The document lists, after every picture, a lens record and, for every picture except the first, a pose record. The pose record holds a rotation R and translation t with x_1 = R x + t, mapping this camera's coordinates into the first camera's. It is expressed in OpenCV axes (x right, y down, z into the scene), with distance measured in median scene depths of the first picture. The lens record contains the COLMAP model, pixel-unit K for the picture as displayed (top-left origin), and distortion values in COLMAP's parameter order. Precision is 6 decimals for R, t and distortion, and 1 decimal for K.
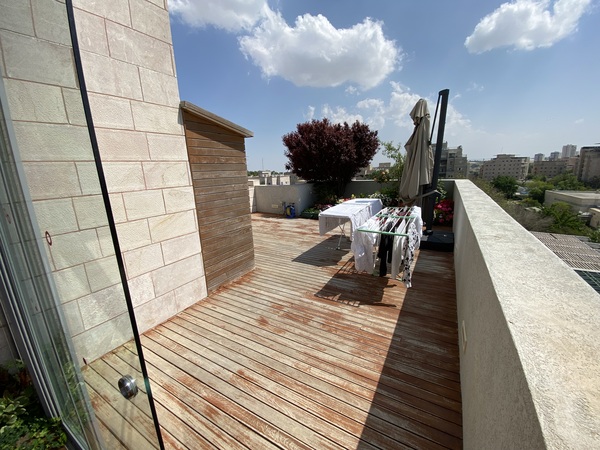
lens RADIAL K [[246.4, 0, 303.3], [0, 246.4, 223.9], [0, 0, 1]] dist [-0.020377, -0.000066]
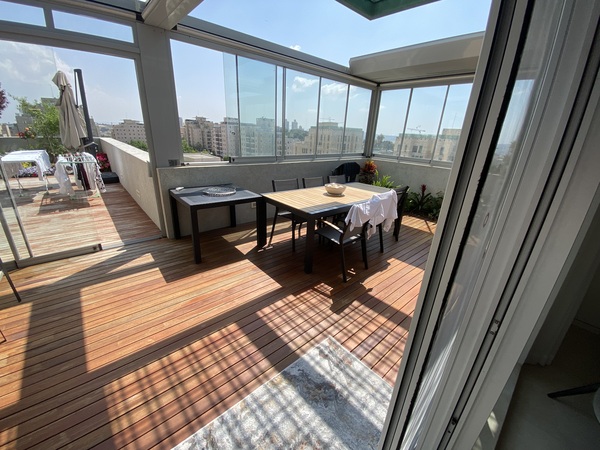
lens RADIAL K [[246.4, 0, 303.3], [0, 246.4, 223.9], [0, 0, 1]] dist [-0.020377, -0.000066]
pose [[0.310520, -0.281463, 0.907941, -0.504525], [0.158505, 0.957116, 0.242498, 0.174061], [-0.937259, 0.068612, 0.341816, -0.610094]]
